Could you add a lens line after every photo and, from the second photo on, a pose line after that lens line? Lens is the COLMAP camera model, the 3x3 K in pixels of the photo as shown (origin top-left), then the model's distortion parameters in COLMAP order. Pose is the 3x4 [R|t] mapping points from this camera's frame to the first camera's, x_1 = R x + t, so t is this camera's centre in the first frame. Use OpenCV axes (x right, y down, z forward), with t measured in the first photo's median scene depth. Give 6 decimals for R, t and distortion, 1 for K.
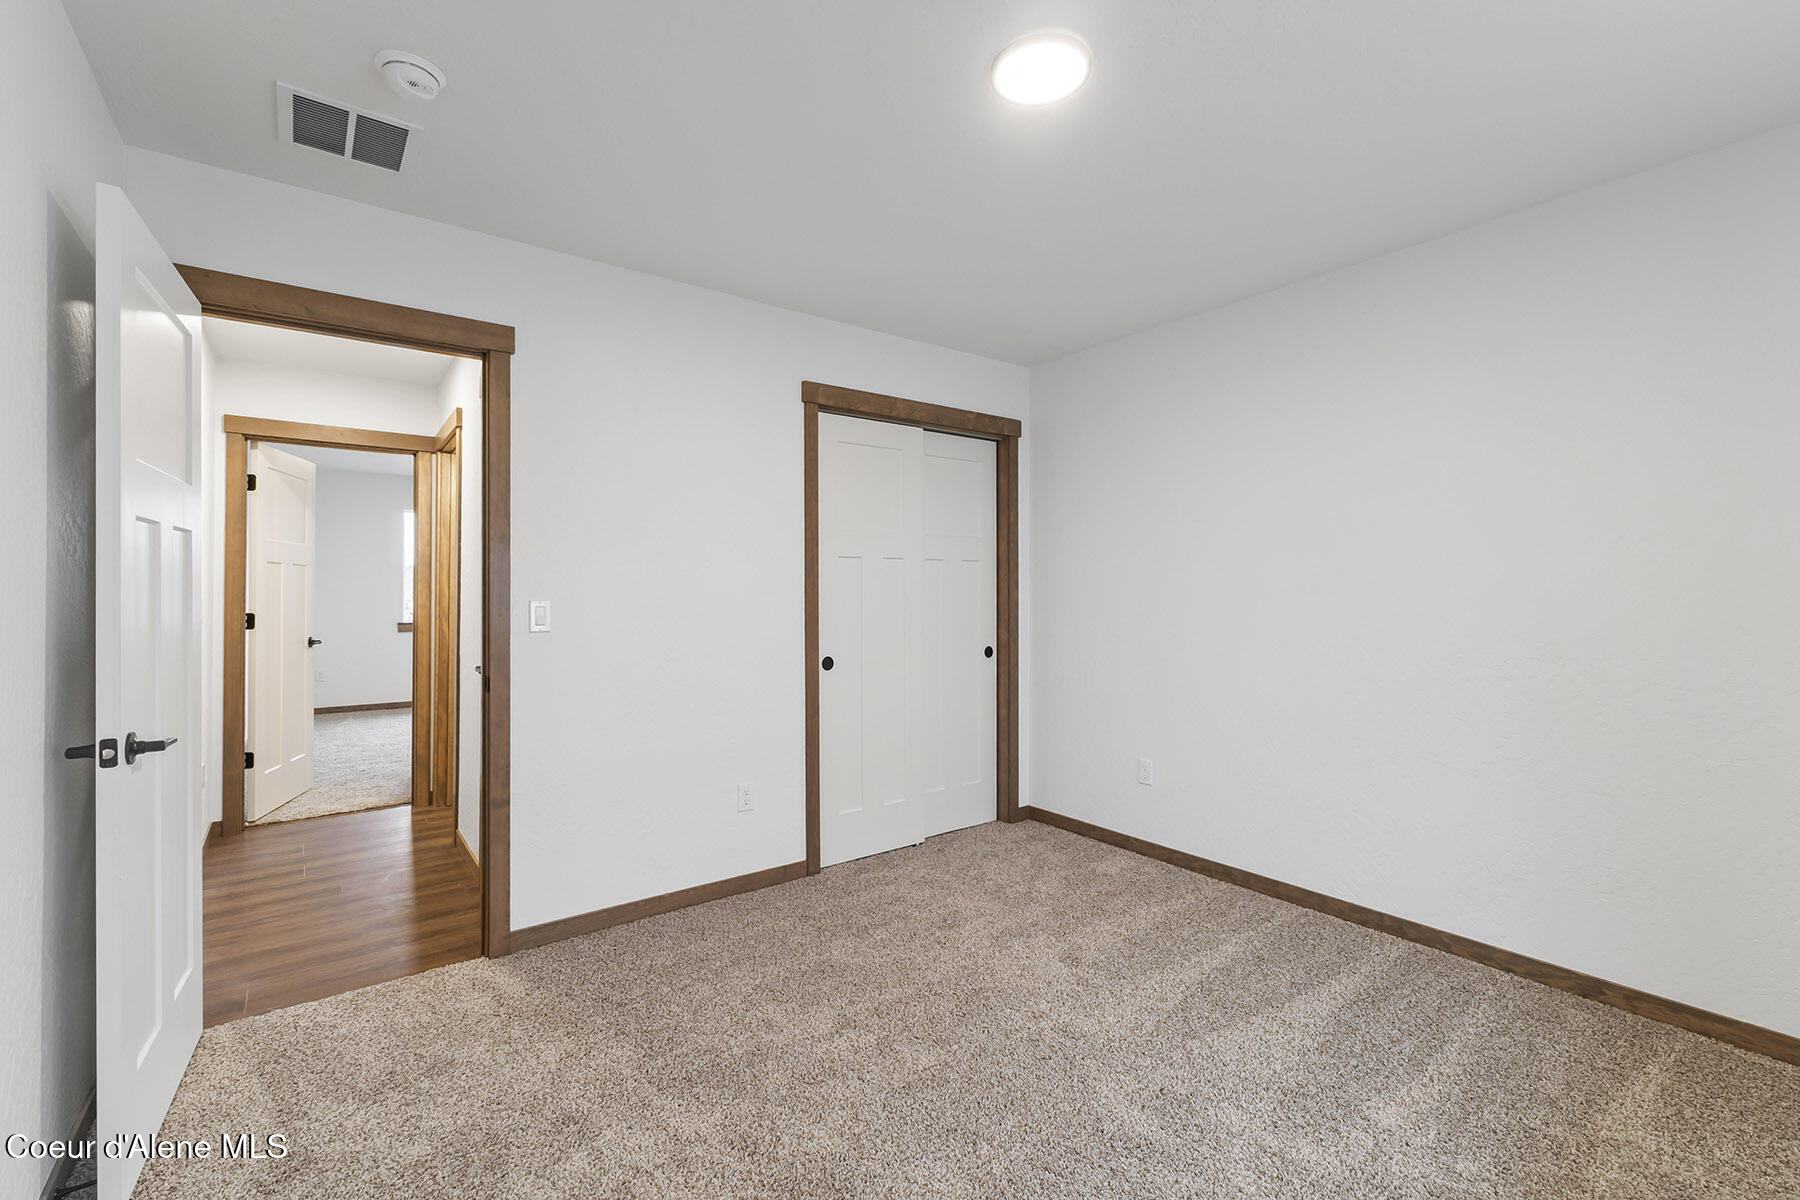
lens RADIAL K [[758.5, 0, 900.0], [0, 758.5, 600.0], [0, 0, 1]] dist [0.001269, 0.000464]
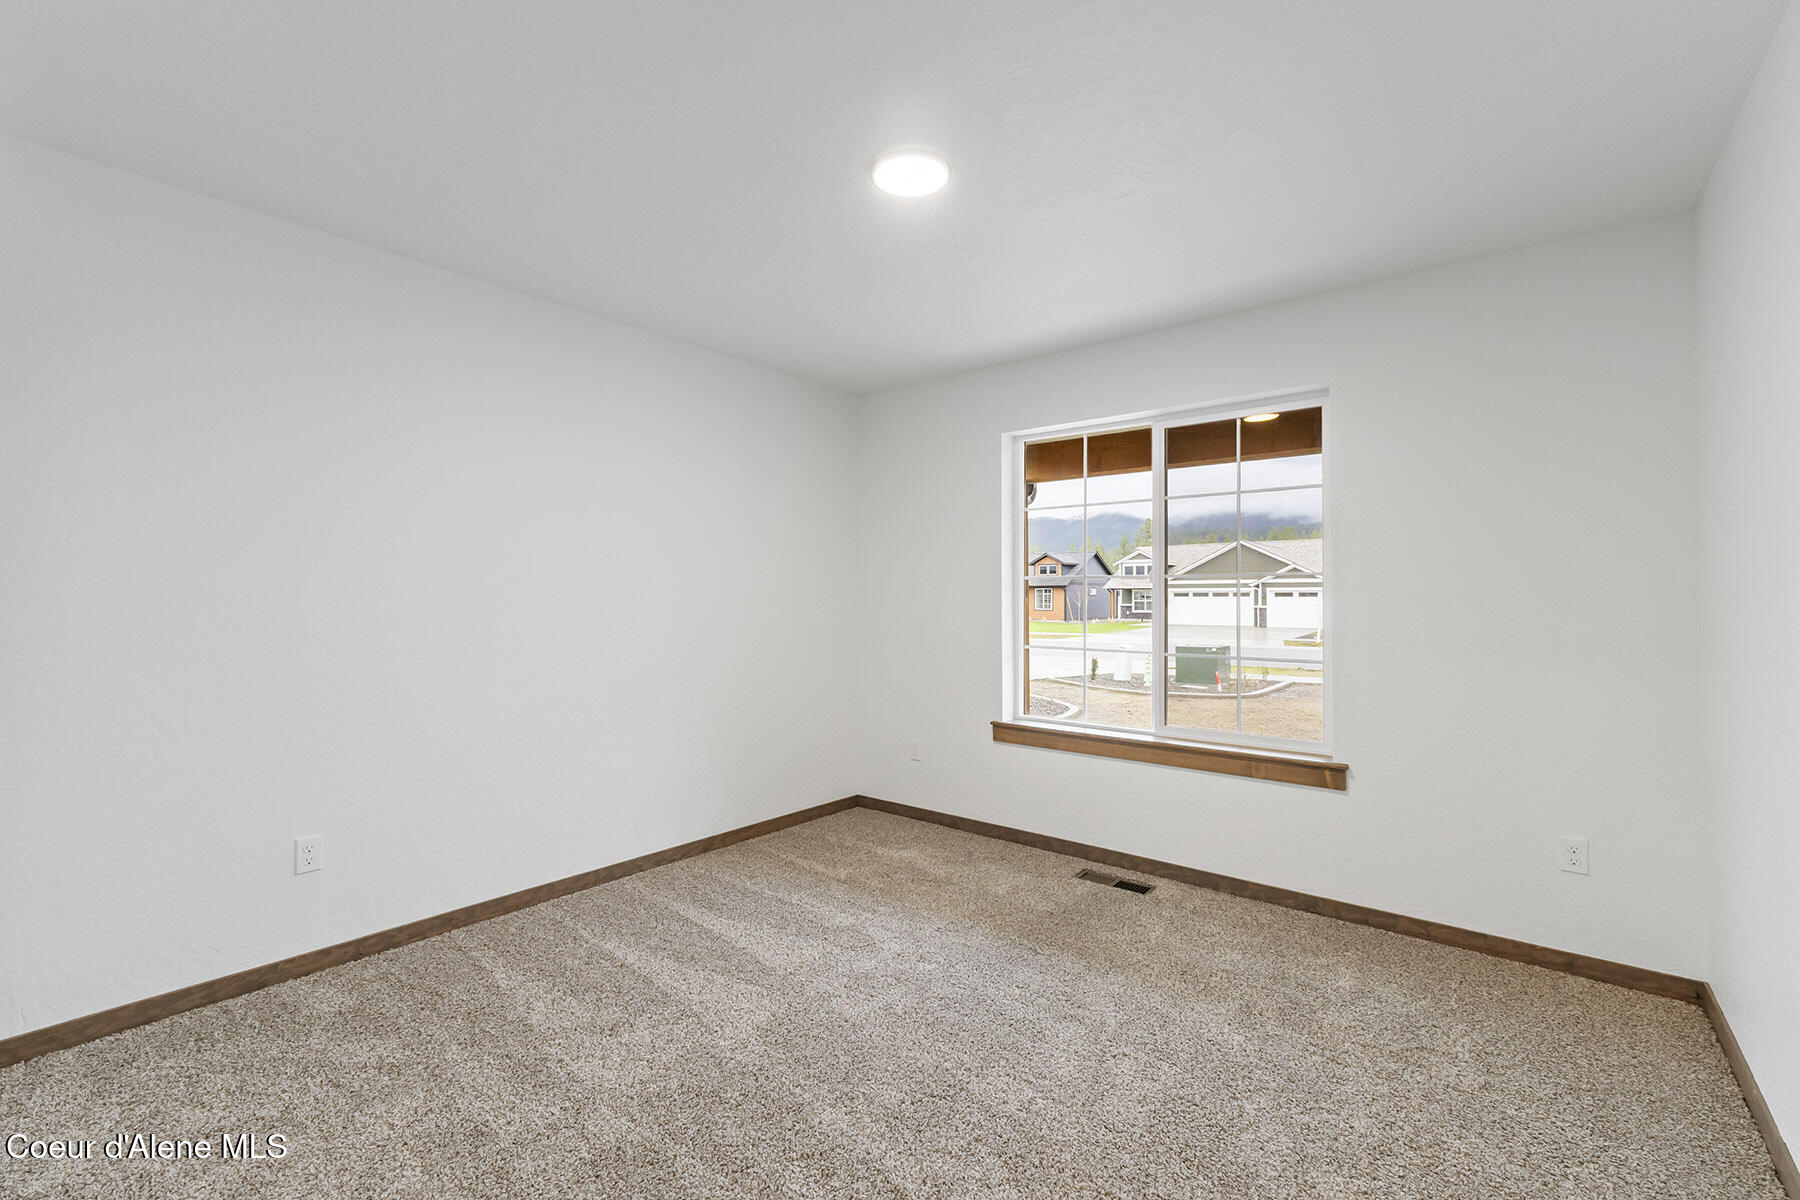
lens RADIAL K [[758.5, 0, 900.0], [0, 758.5, 600.0], [0, 0, 1]] dist [0.001269, 0.000464]
pose [[-0.227621, -0.000364, 0.973750, -0.709594], [0.008413, 0.999962, 0.002340, -0.006933], [-0.973714, 0.008725, -0.227609, 0.920397]]
